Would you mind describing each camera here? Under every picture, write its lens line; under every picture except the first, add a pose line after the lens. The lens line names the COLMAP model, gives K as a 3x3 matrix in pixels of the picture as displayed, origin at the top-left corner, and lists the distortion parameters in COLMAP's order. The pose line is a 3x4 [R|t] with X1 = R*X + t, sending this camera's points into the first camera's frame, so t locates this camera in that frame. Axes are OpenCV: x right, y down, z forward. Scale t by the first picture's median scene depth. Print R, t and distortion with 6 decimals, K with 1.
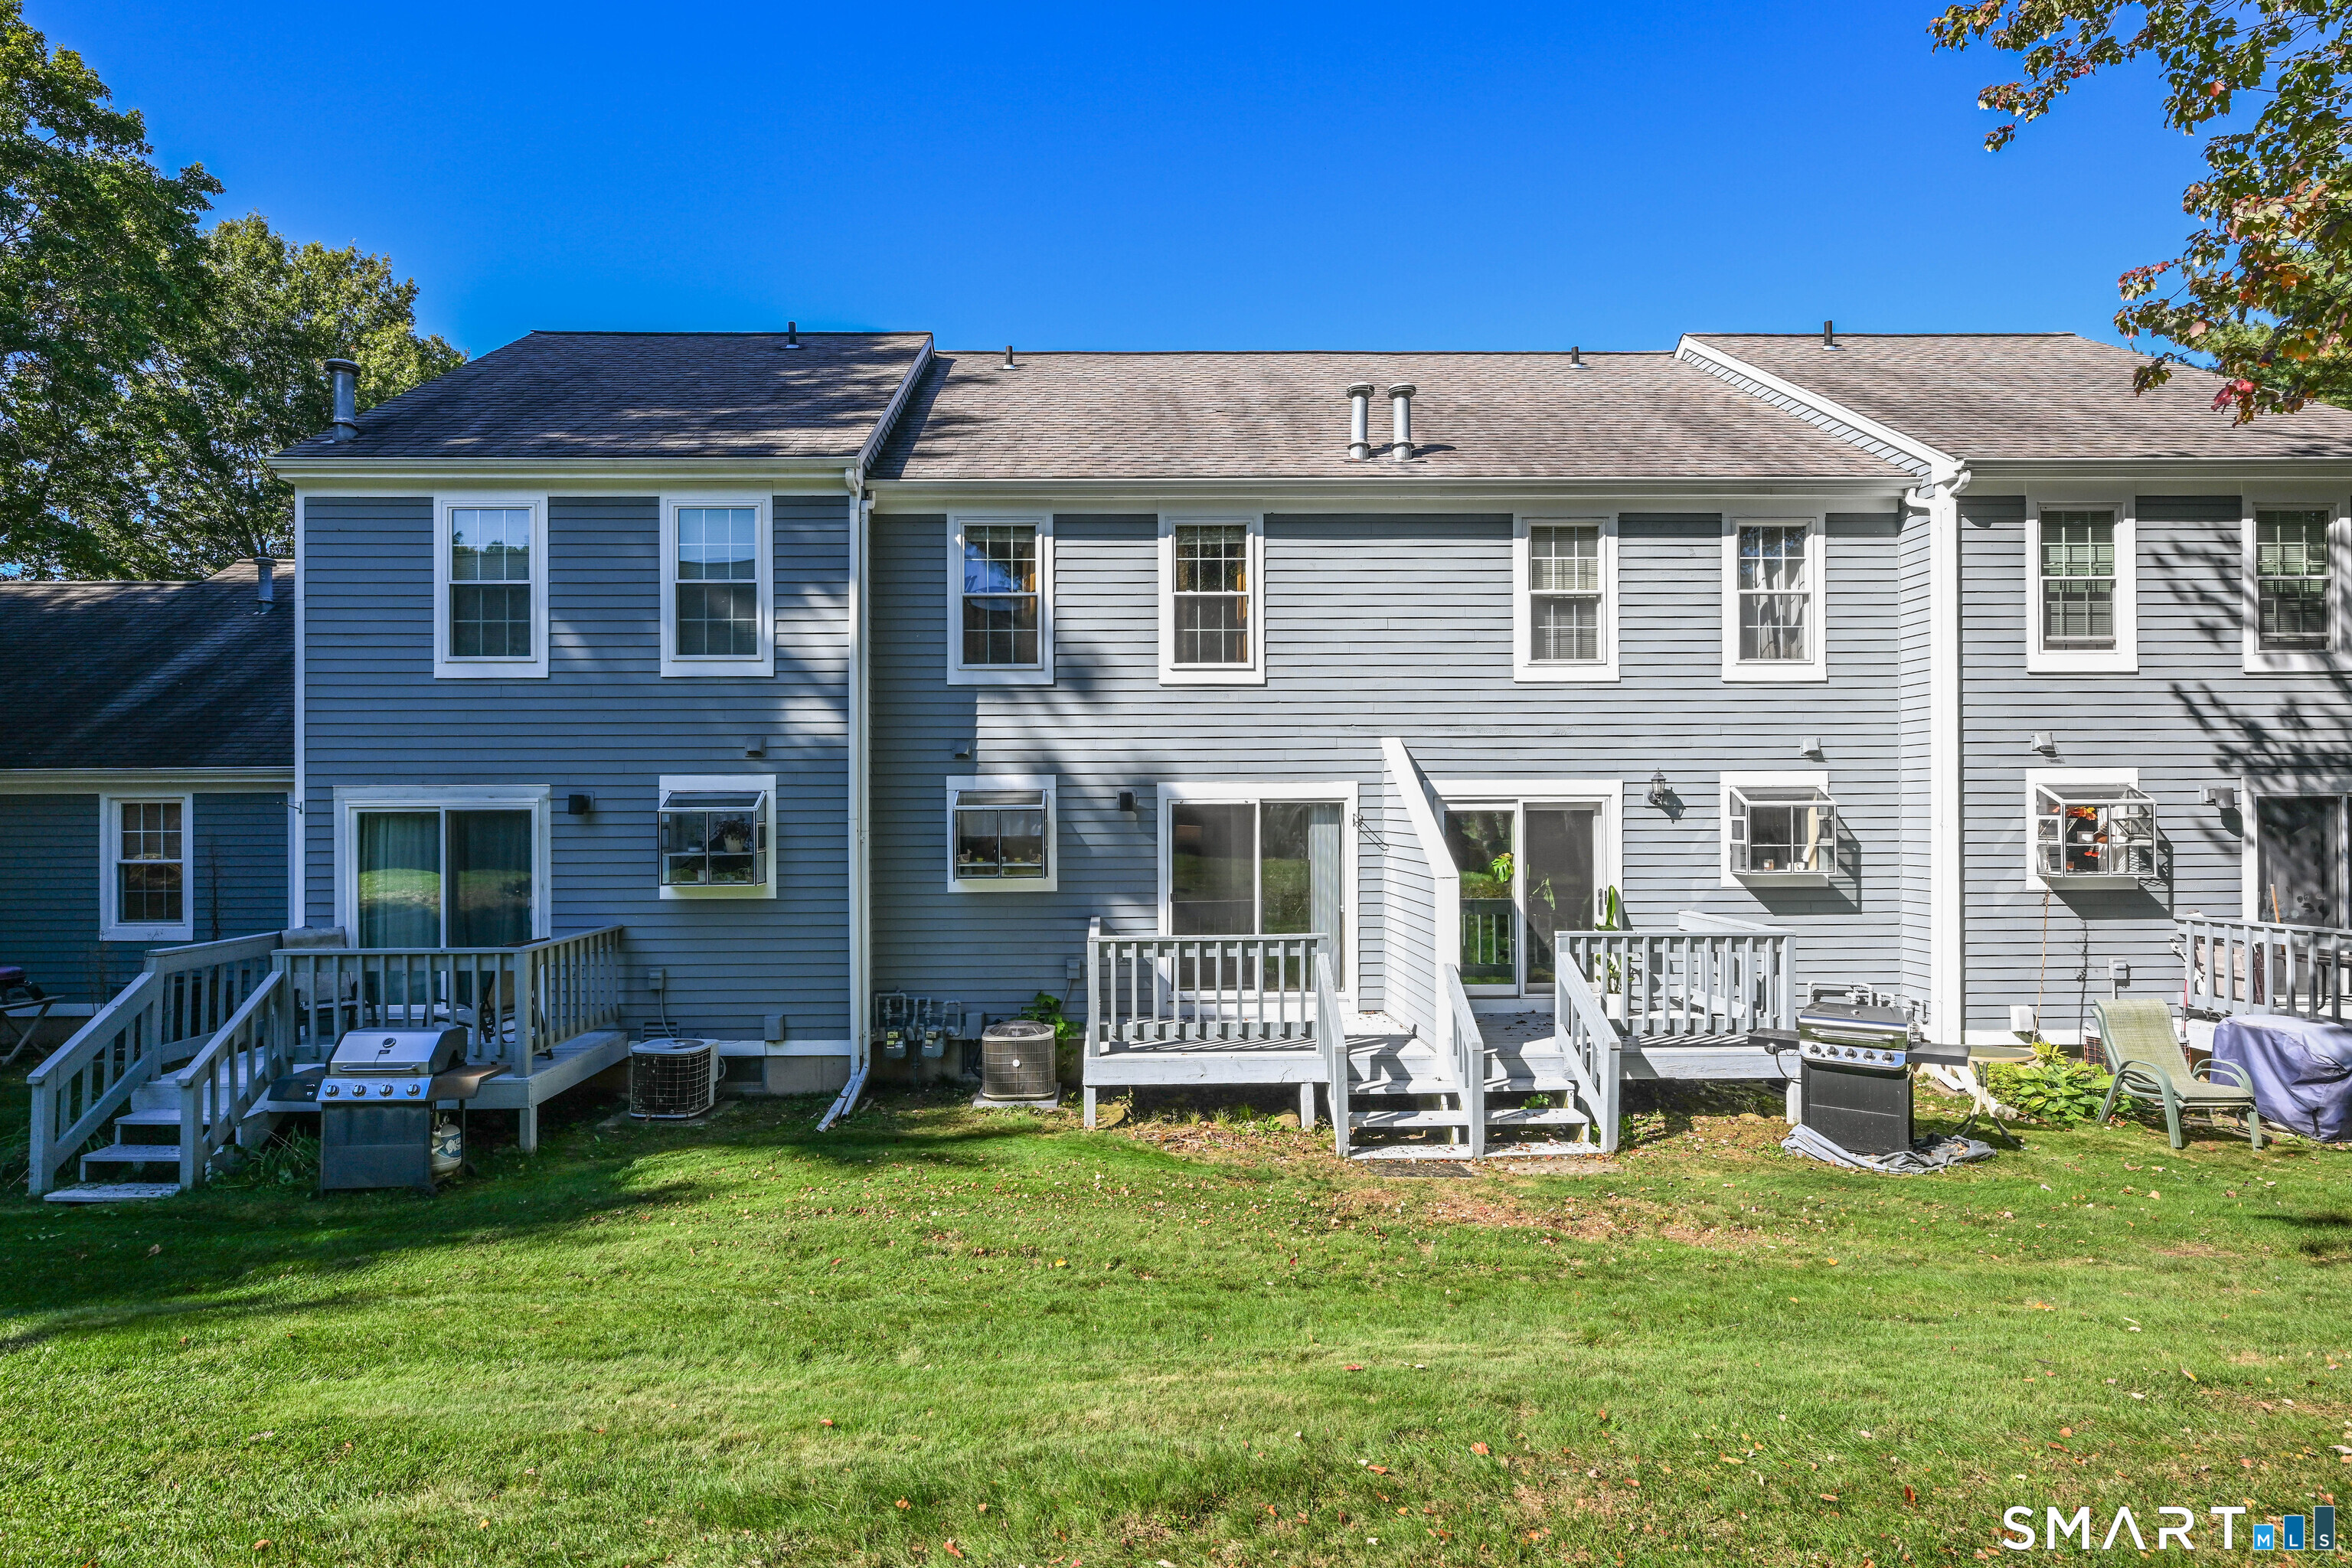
lens RADIAL K [[1065.6, 0, 1174.1], [0, 1065.6, 803.9], [0, 0, 1]] dist [-0.000795, 0.000277]
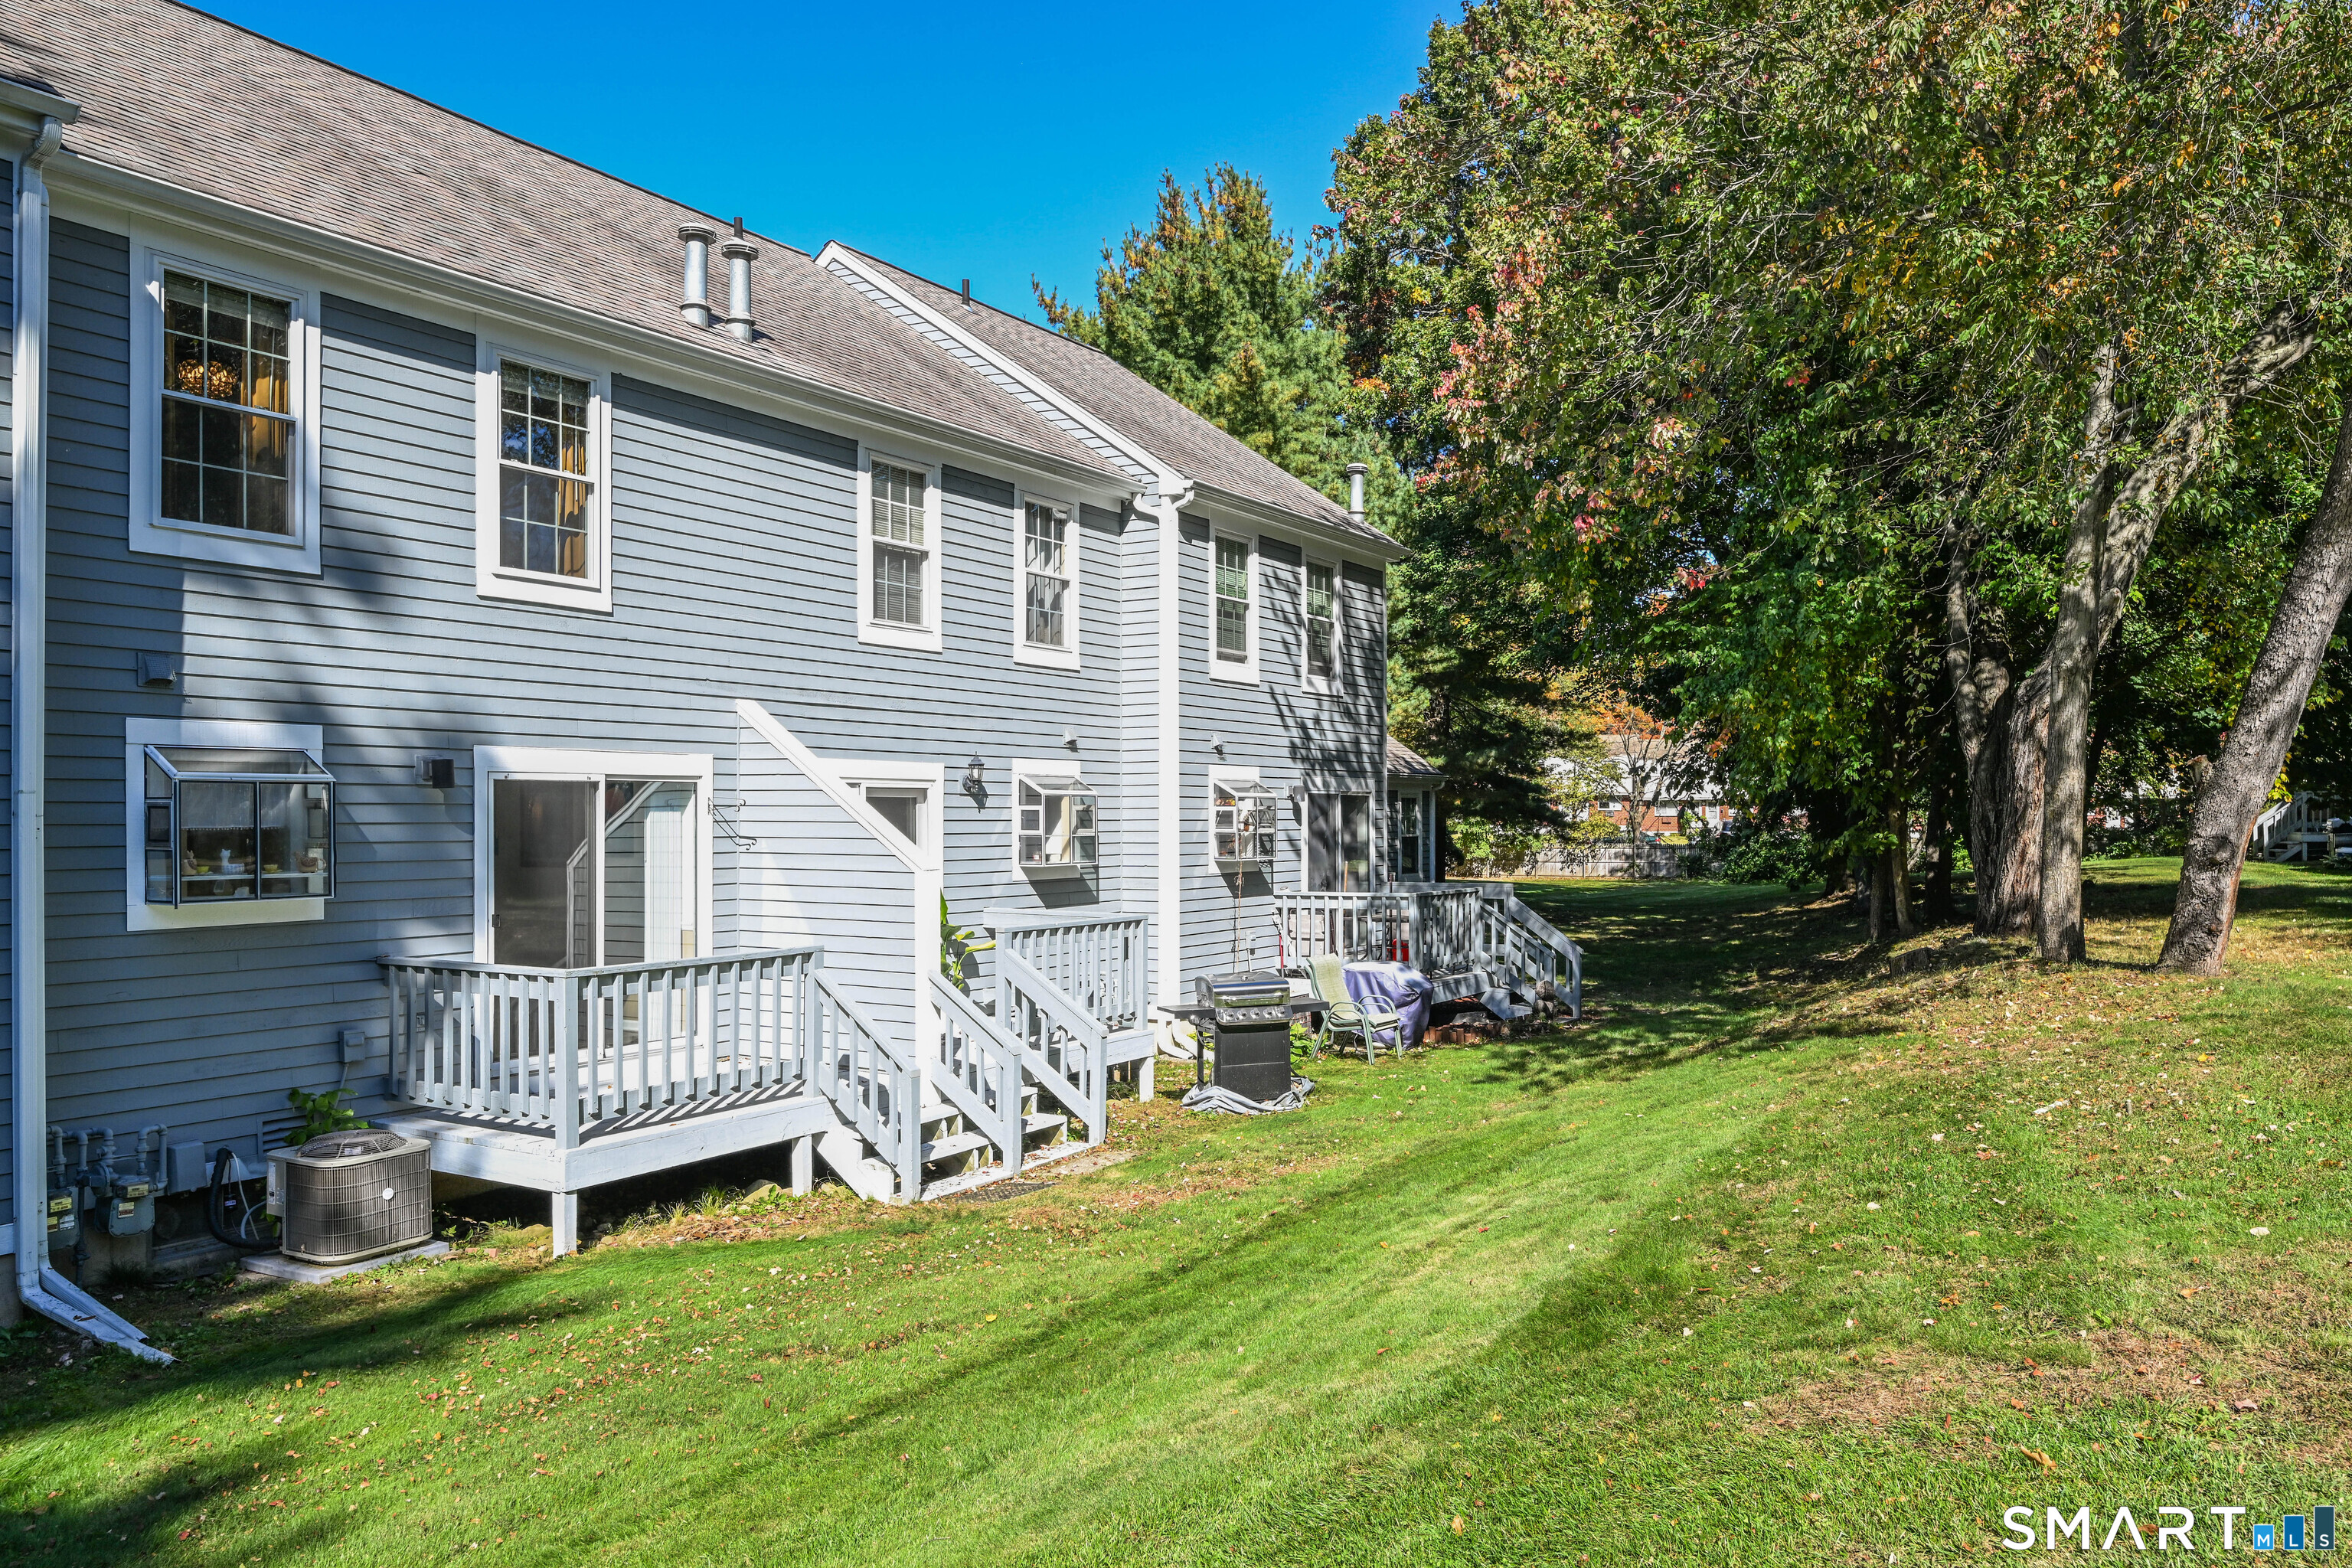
lens RADIAL K [[1615.9, 0, 1176.0], [0, 1615.9, 784.0], [0, 0, 1]] dist [0.005264, 0.002262]
pose [[0.550226, 0.020848, 0.834755, -0.646957], [-0.005666, 0.999758, -0.021235, 0.023851], [-0.834996, 0.006954, 0.550212, 0.103683]]
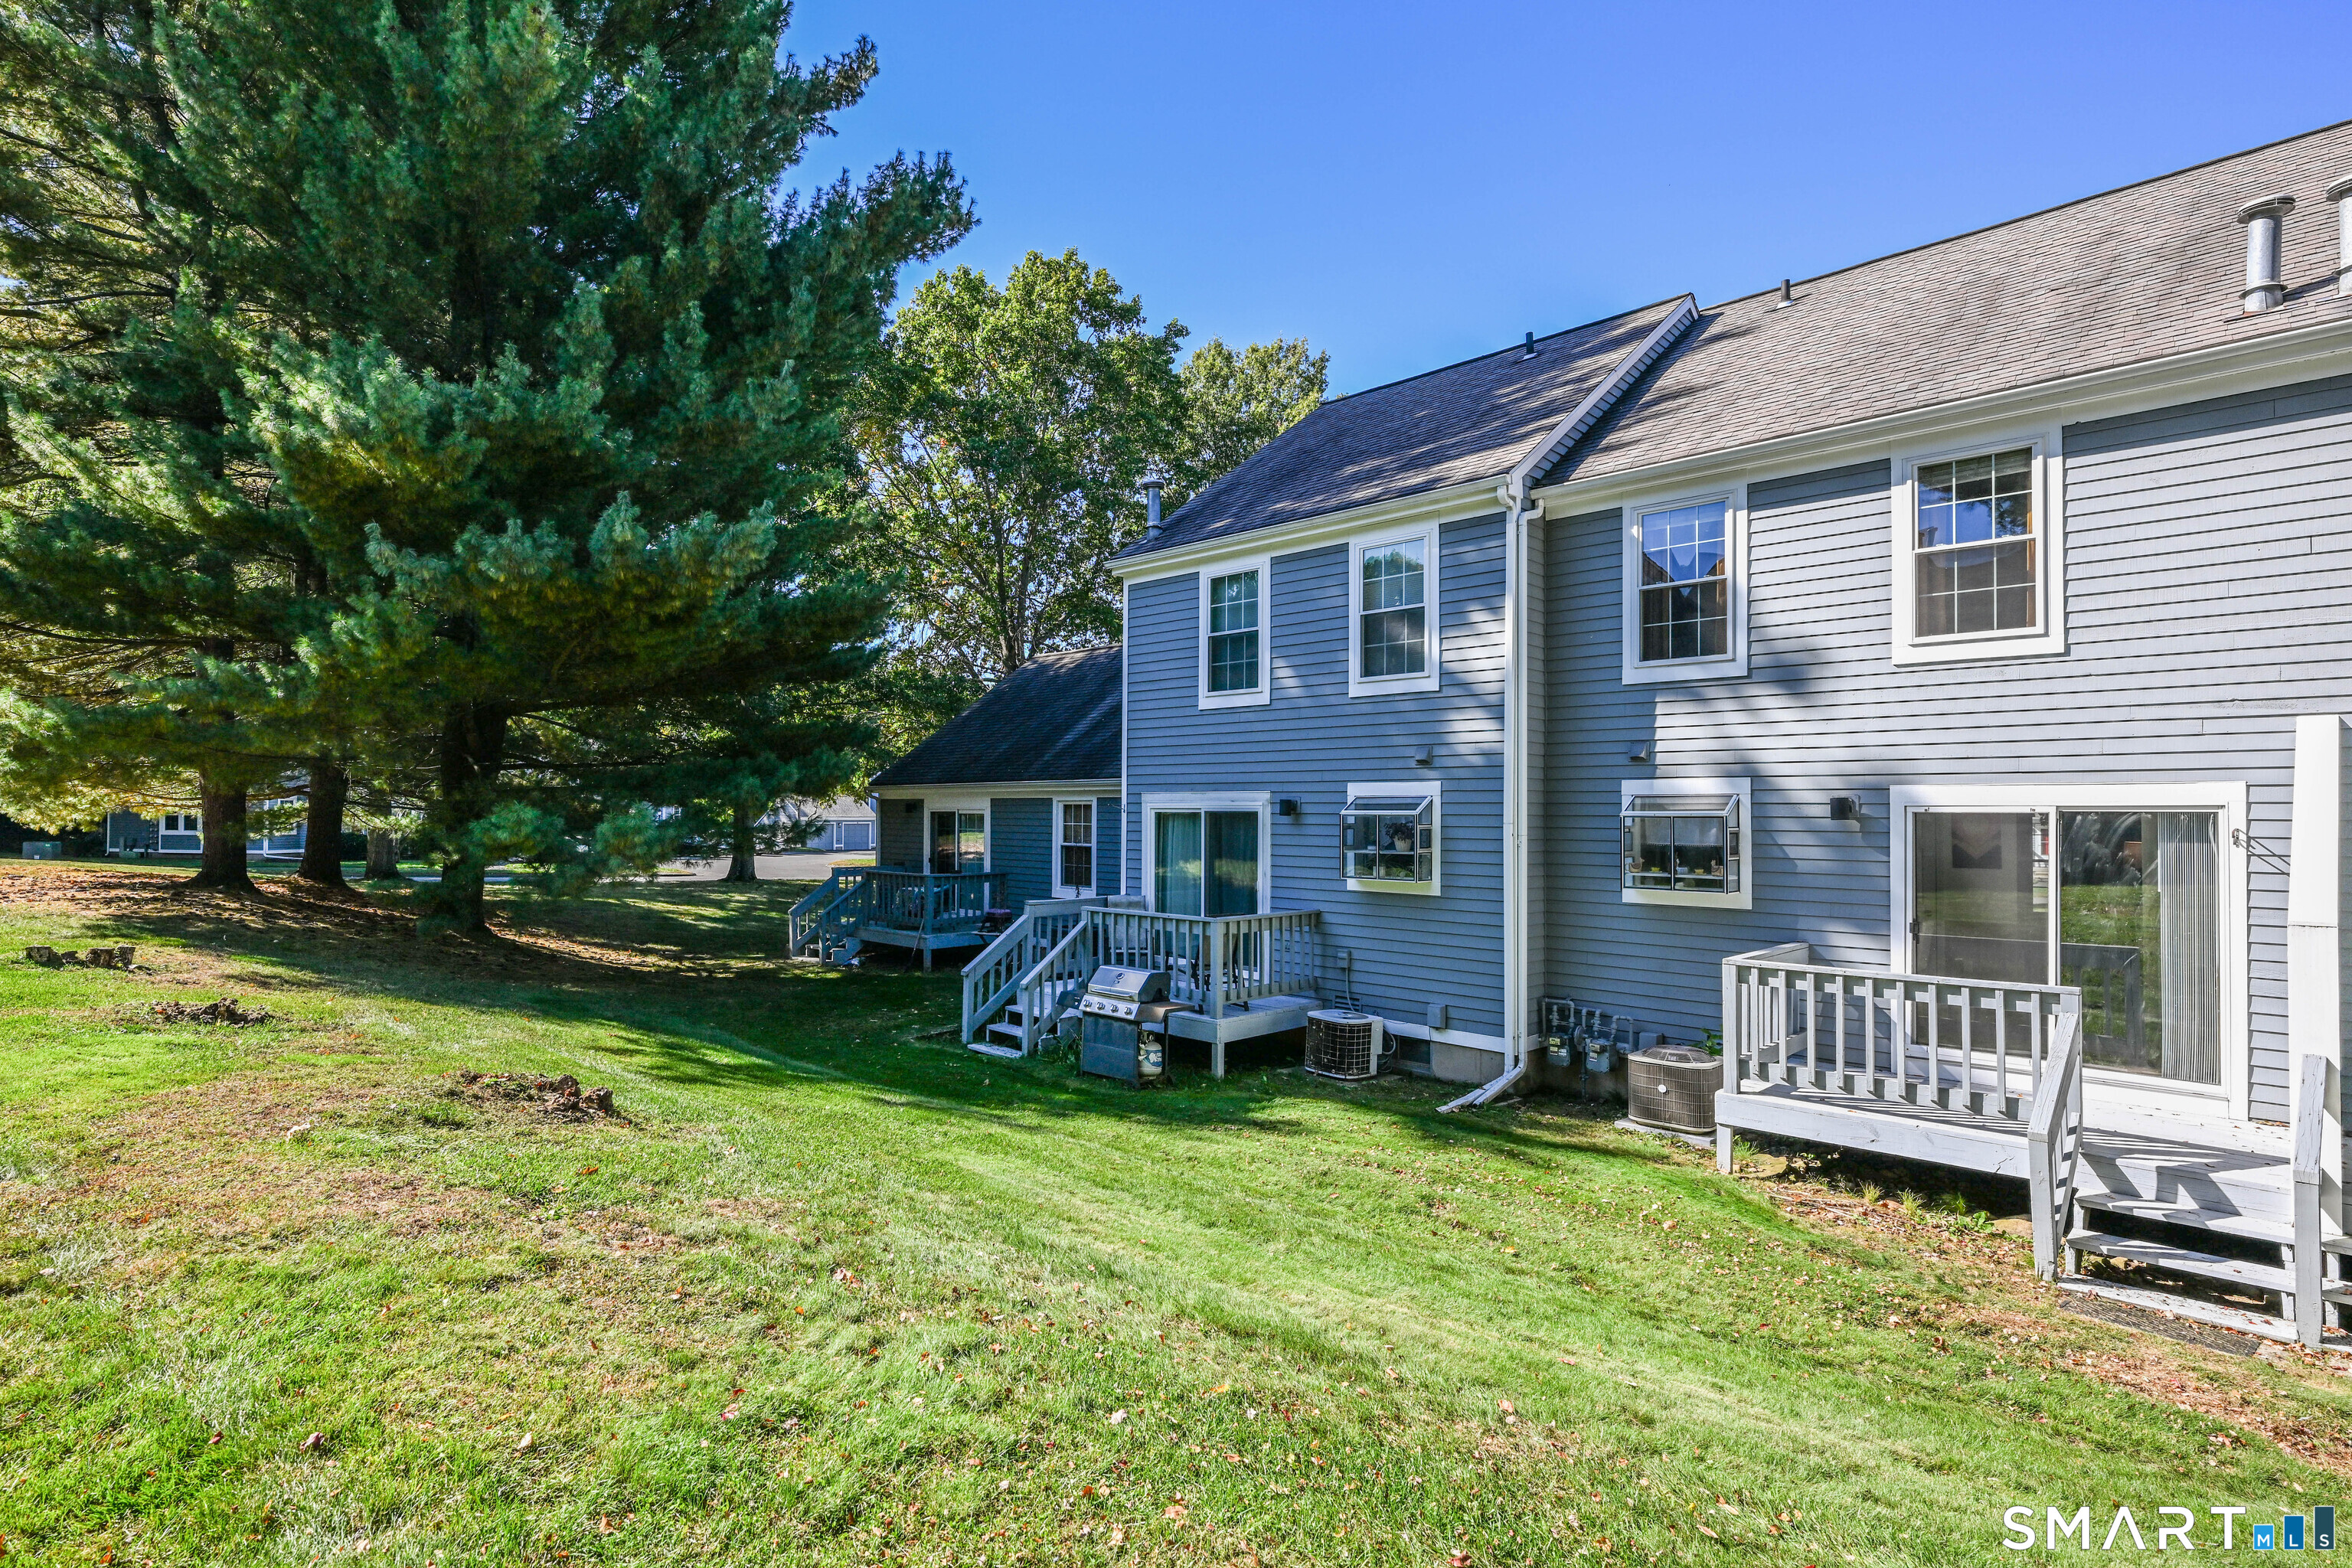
lens RADIAL K [[1094.4, 0, 1103.0], [0, 1094.4, 787.6], [0, 0, 1]] dist [-0.001144, -0.000486]
pose [[0.699499, -0.006018, -0.714608, 0.172288], [-0.006595, 0.999868, -0.014876, -0.002076], [0.714603, 0.015119, 0.699367, -0.019403]]
